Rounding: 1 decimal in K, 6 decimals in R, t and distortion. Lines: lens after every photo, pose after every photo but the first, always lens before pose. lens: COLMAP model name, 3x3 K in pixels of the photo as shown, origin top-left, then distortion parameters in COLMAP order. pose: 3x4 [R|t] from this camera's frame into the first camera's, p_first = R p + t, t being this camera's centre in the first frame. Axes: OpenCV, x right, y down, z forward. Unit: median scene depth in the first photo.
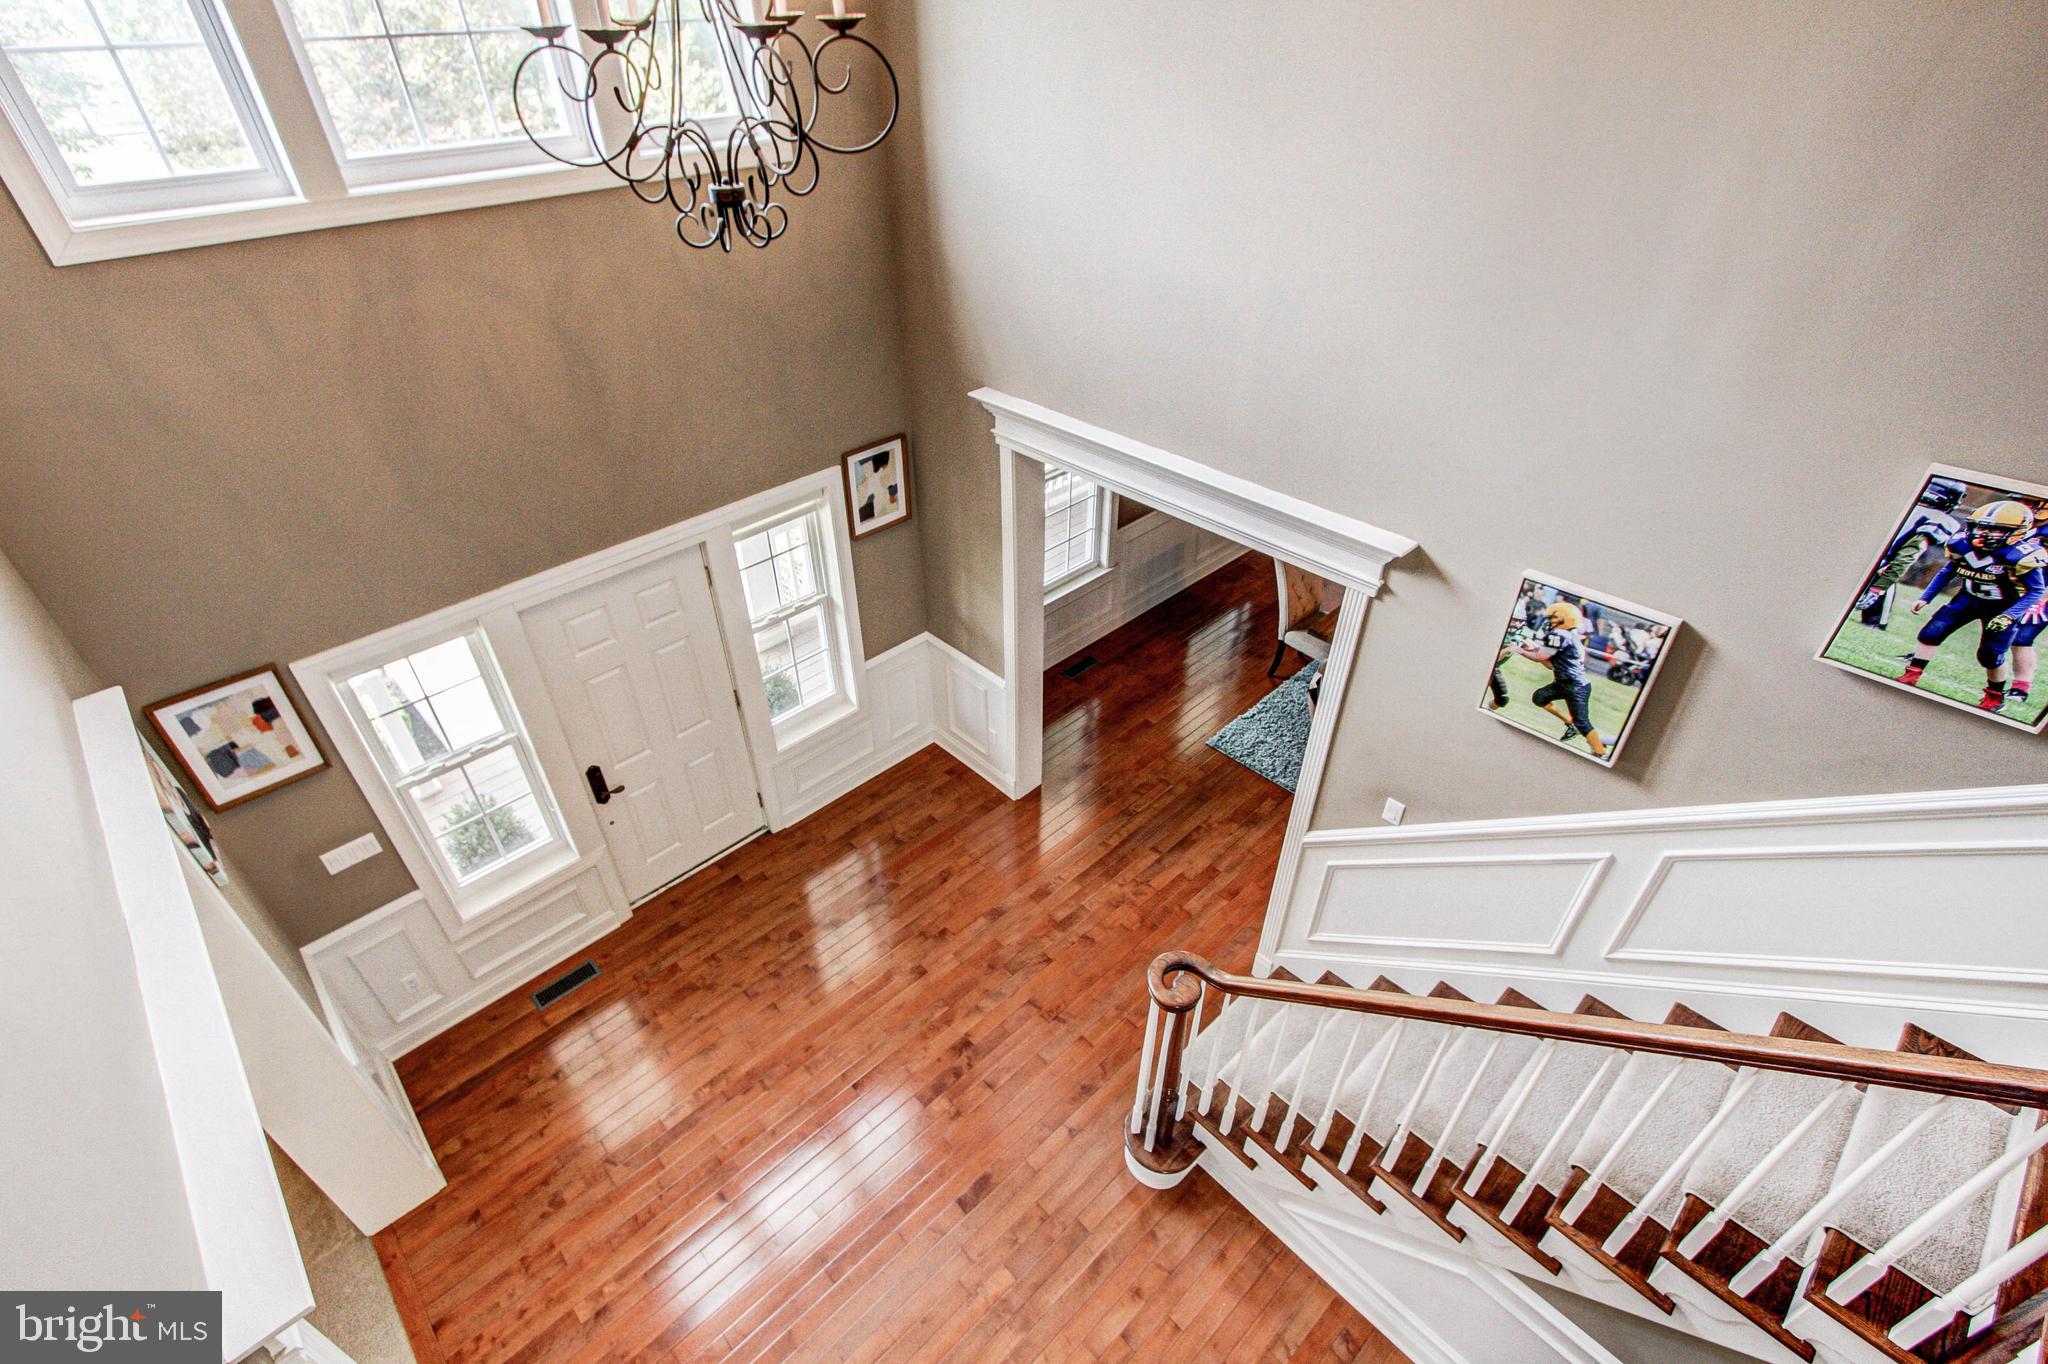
lens RADIAL K [[951.0, 0, 988.3], [0, 951.0, 709.8], [0, 0, 1]] dist [0.013343, -0.000757]
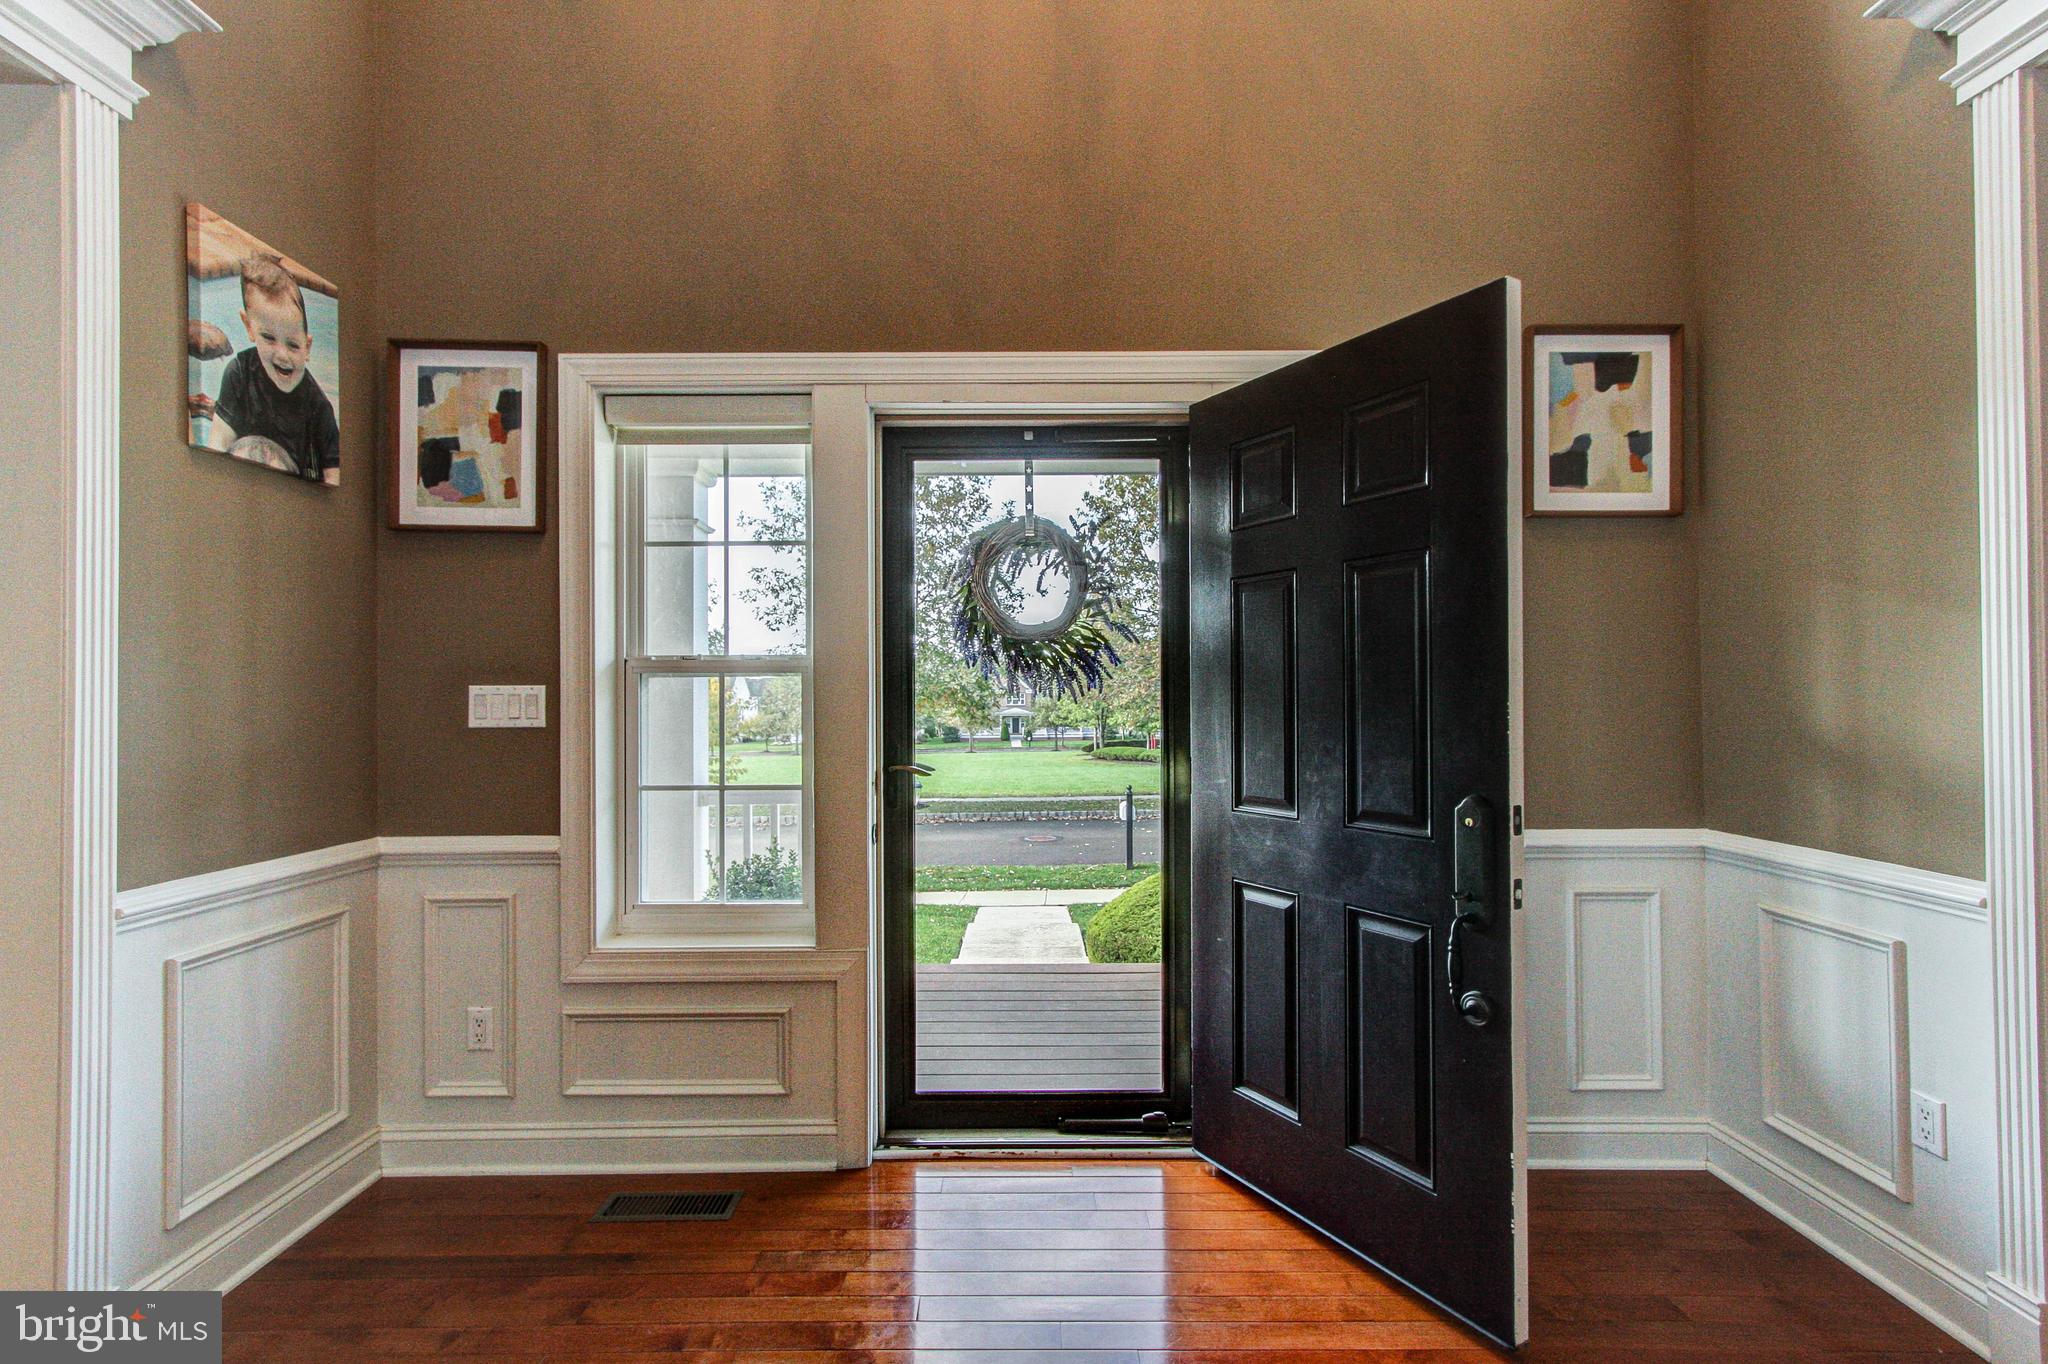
lens RADIAL K [[951.0, 0, 1008.8], [0, 951.0, 688.1], [0, 0, 1]] dist [0.013343, -0.000757]
pose [[0.732996, 0.011712, -0.680132, -0.006015], [-0.435649, 0.775976, -0.456148, 0.319646], [0.522424, 0.630654, 0.573890, 0.918318]]
